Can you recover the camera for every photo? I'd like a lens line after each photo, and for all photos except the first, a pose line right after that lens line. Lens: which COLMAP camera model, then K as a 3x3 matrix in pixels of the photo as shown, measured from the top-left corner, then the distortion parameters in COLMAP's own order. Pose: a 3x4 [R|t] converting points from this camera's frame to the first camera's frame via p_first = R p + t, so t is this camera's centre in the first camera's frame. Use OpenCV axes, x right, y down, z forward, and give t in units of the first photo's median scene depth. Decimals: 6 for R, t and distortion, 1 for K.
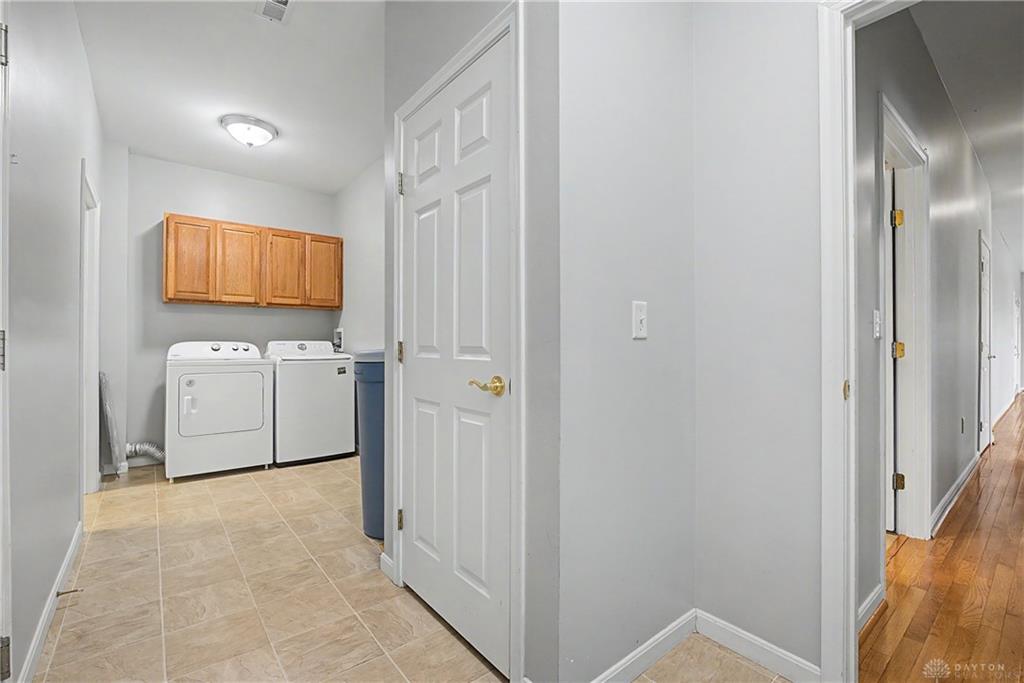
lens RADIAL K [[449.6, 0, 512.6], [0, 449.6, 342.4], [0, 0, 1]] dist [-0.013813, 0.002050]
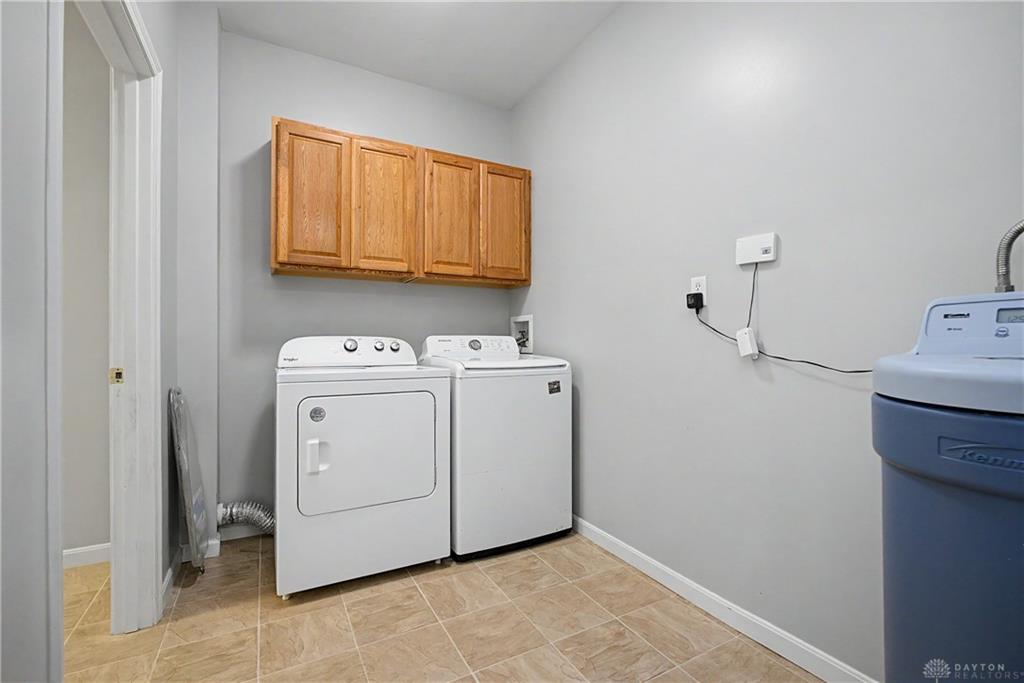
lens RADIAL K [[449.6, 0, 512.6], [0, 449.6, 342.4], [0, 0, 1]] dist [-0.013813, 0.002050]
pose [[0.984795, 0.001724, -0.173712, -0.346664], [-0.000486, 0.999974, 0.007167, 0.002109], [0.173719, -0.006973, 0.984770, 0.447018]]
